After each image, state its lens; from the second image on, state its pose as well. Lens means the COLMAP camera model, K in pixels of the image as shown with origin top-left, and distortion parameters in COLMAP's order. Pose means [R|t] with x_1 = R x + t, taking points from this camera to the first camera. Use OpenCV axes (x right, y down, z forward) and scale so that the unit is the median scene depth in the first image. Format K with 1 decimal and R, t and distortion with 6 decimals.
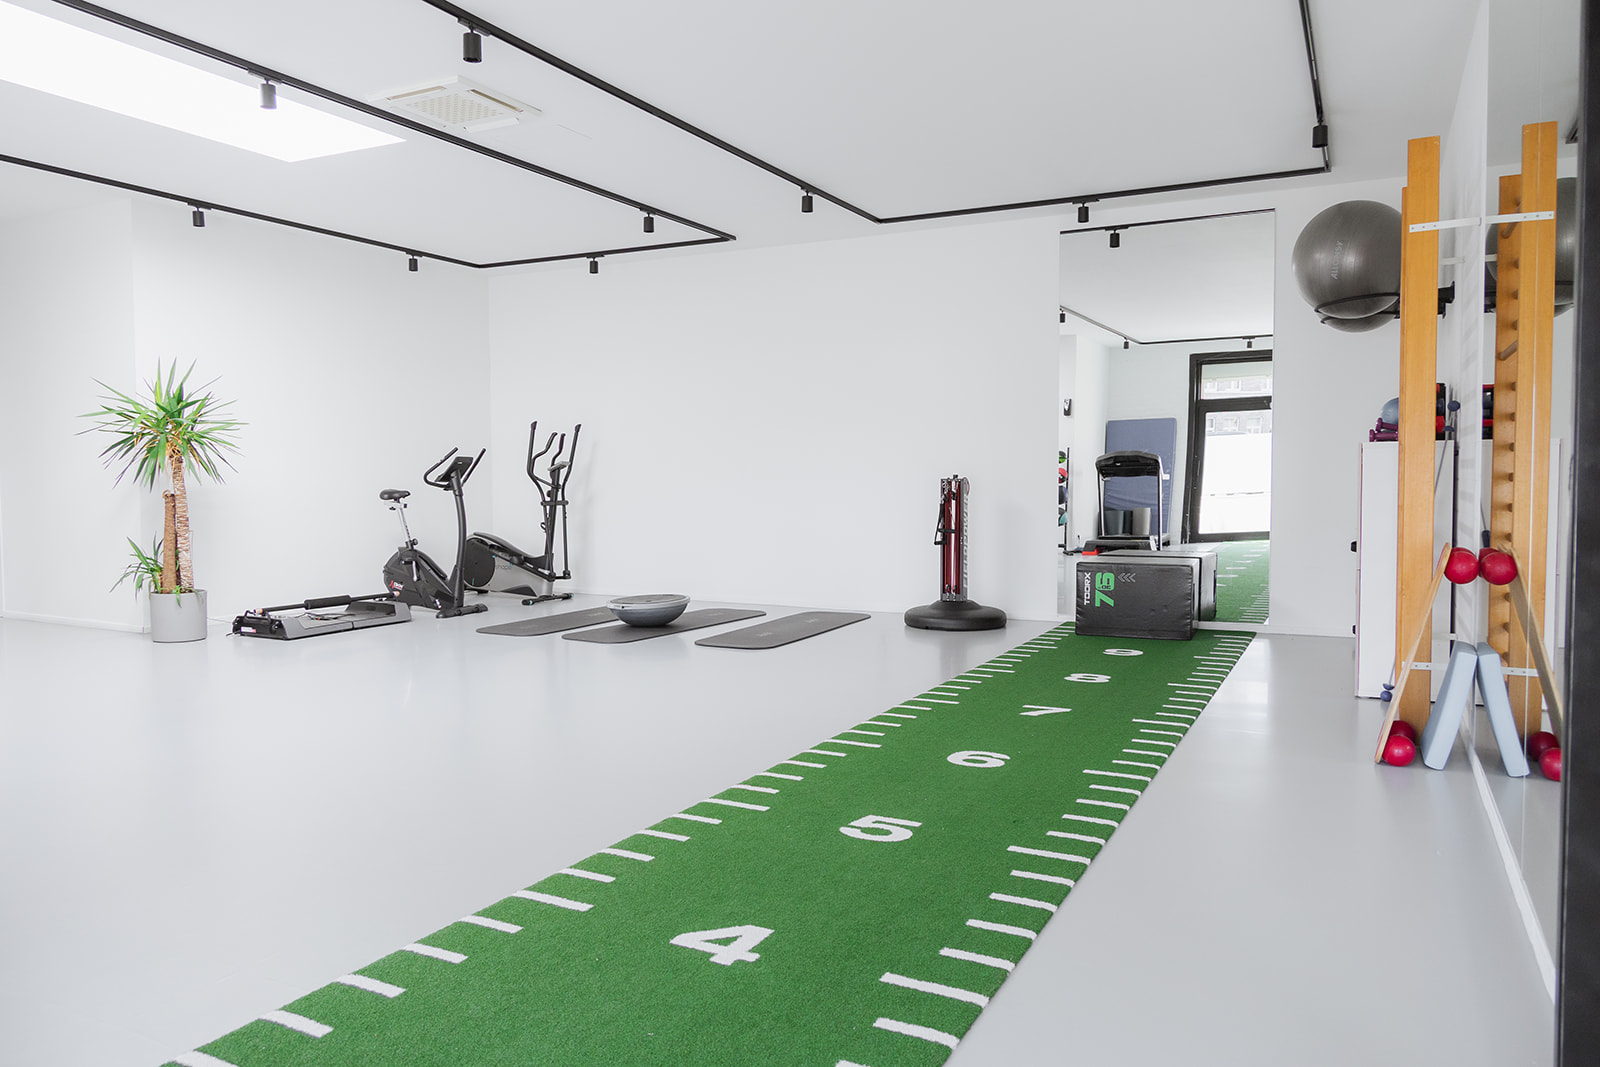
lens RADIAL K [[1095.3, 0, 788.6], [0, 1095.3, 531.1], [0, 0, 1]] dist [-0.004384, 0.006333]
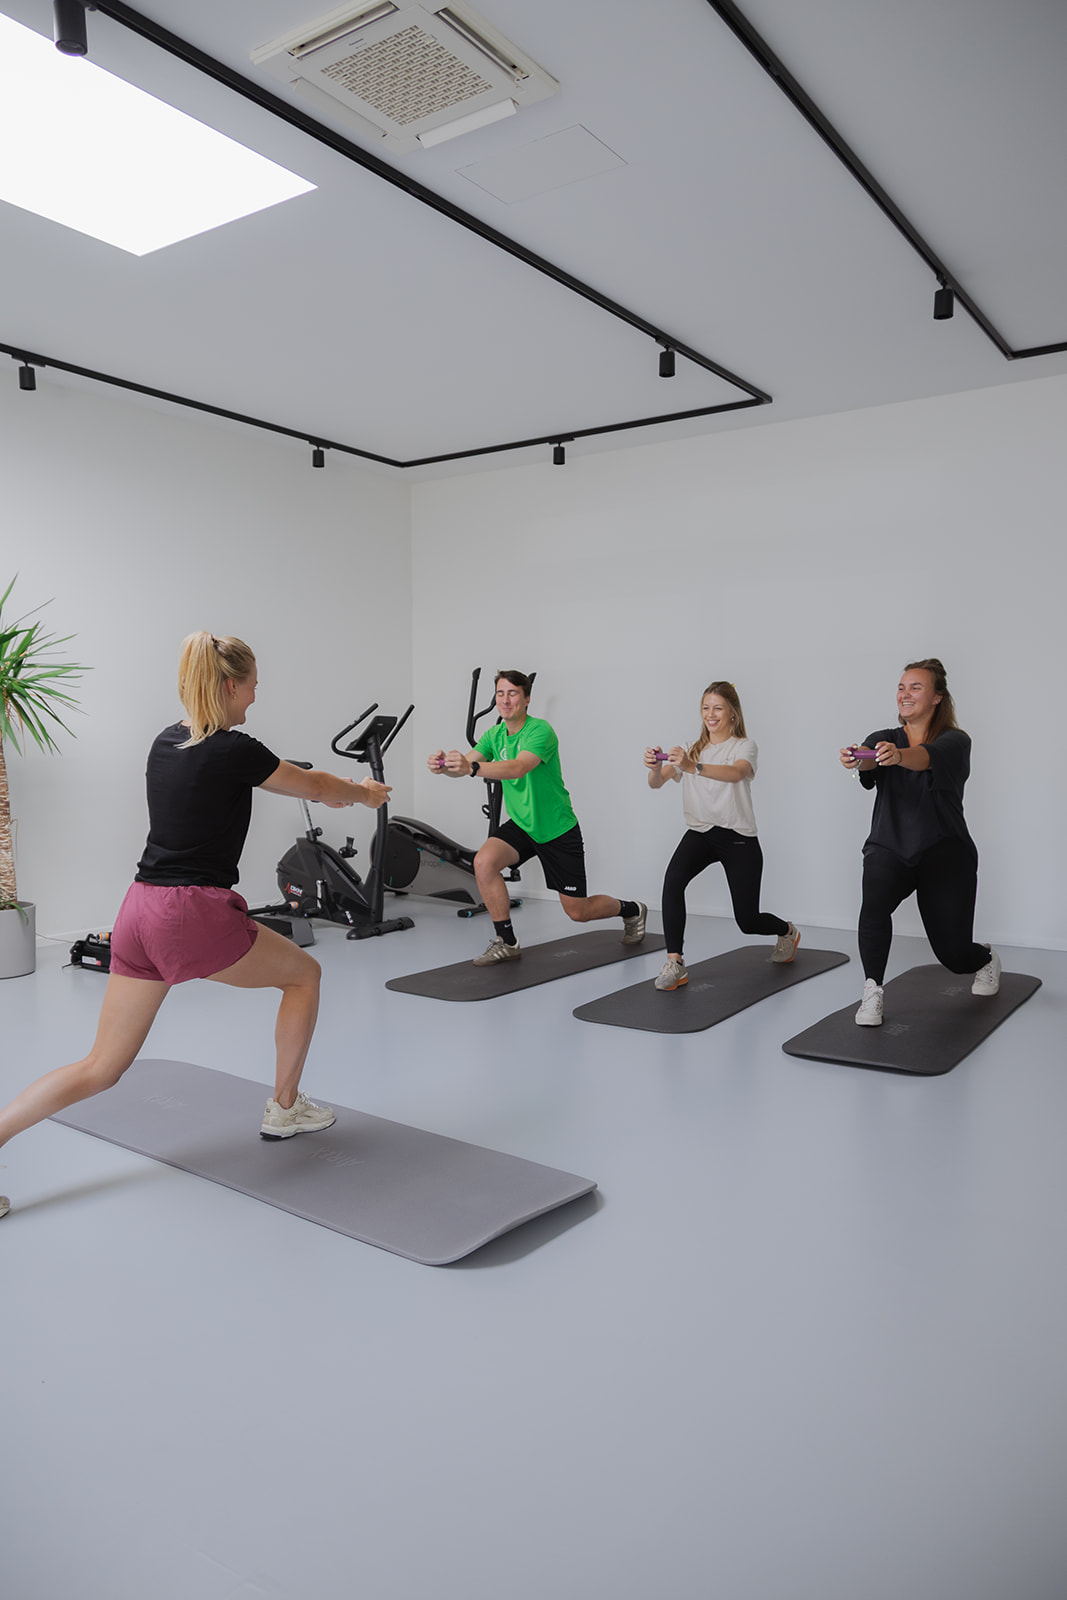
lens RADIAL K [[1095.3, 0, 549.1], [0, 1095.3, 795.6], [0, 0, 1]] dist [-0.004384, 0.006333]
pose [[0.993747, 0.006155, -0.111487, -0.106051], [-0.006268, 0.999980, -0.000663, -0.015153], [0.111481, 0.001358, 0.993766, 0.287007]]
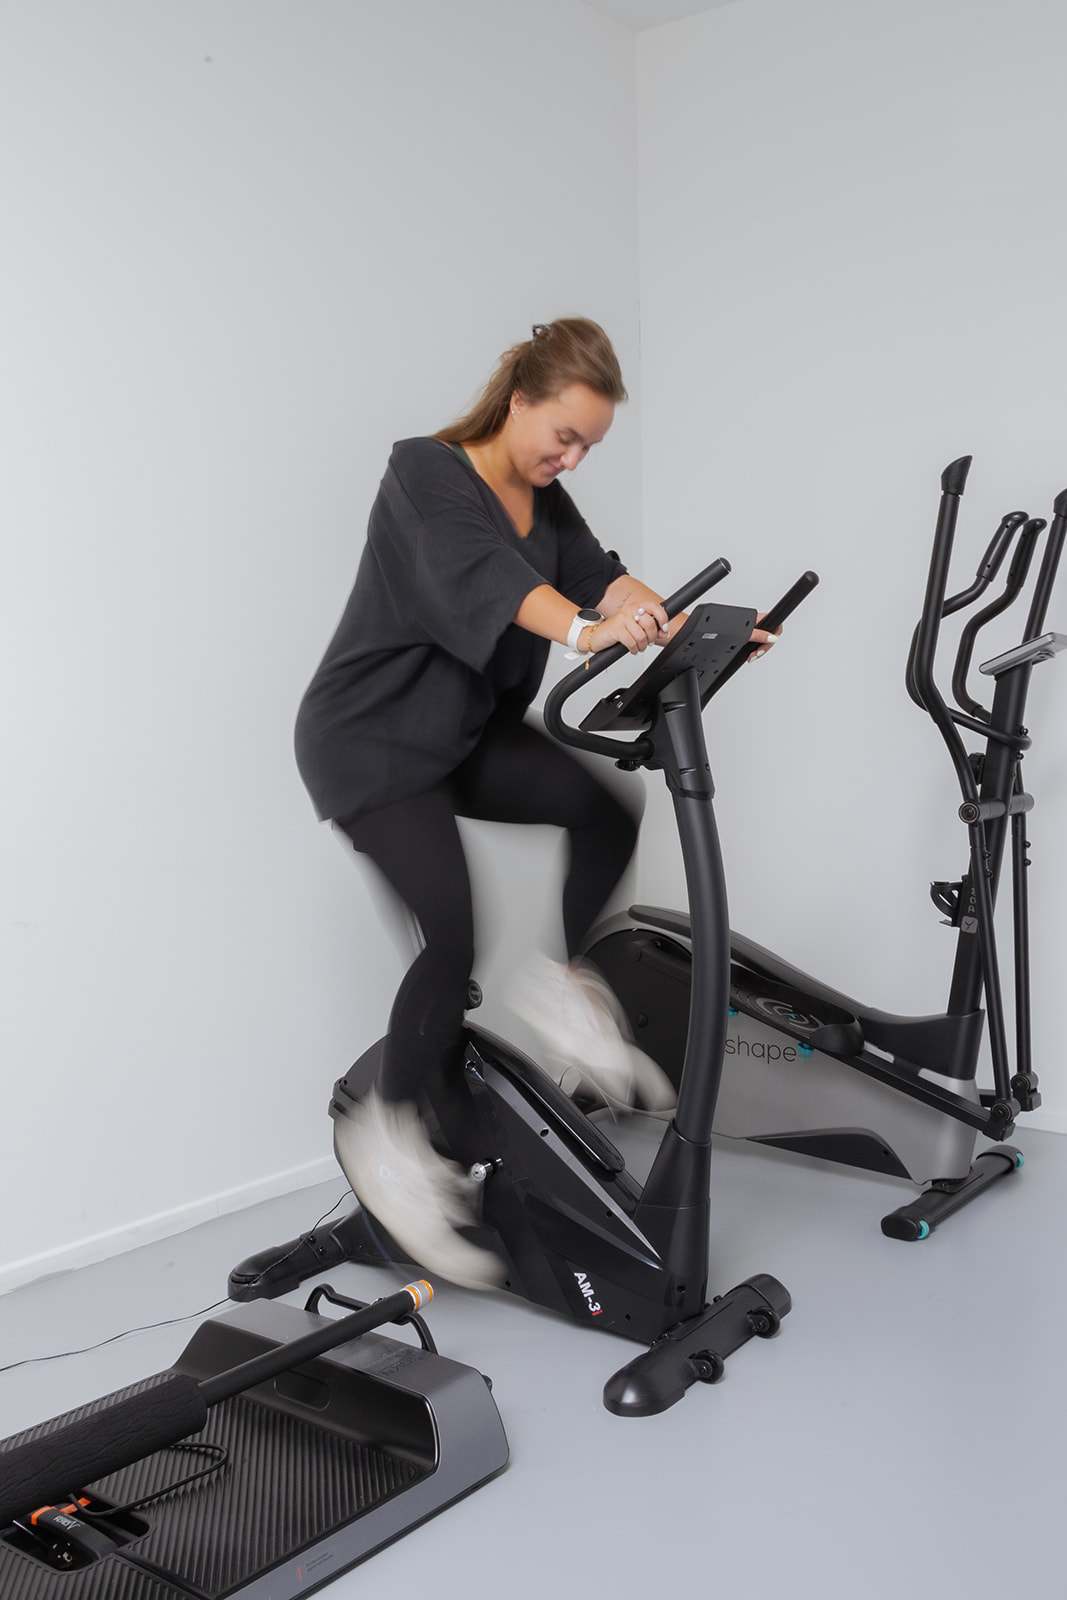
lens RADIAL K [[1395.0, 0, 529.0], [0, 1395.0, 803.1], [0, 0, 1]] dist [-0.038383, 0.001638]
pose [[0.987280, -0.005296, -0.158904, -0.287213], [0.007800, 0.999855, 0.015134, -0.034598], [0.158801, -0.016181, 0.987178, 0.728266]]
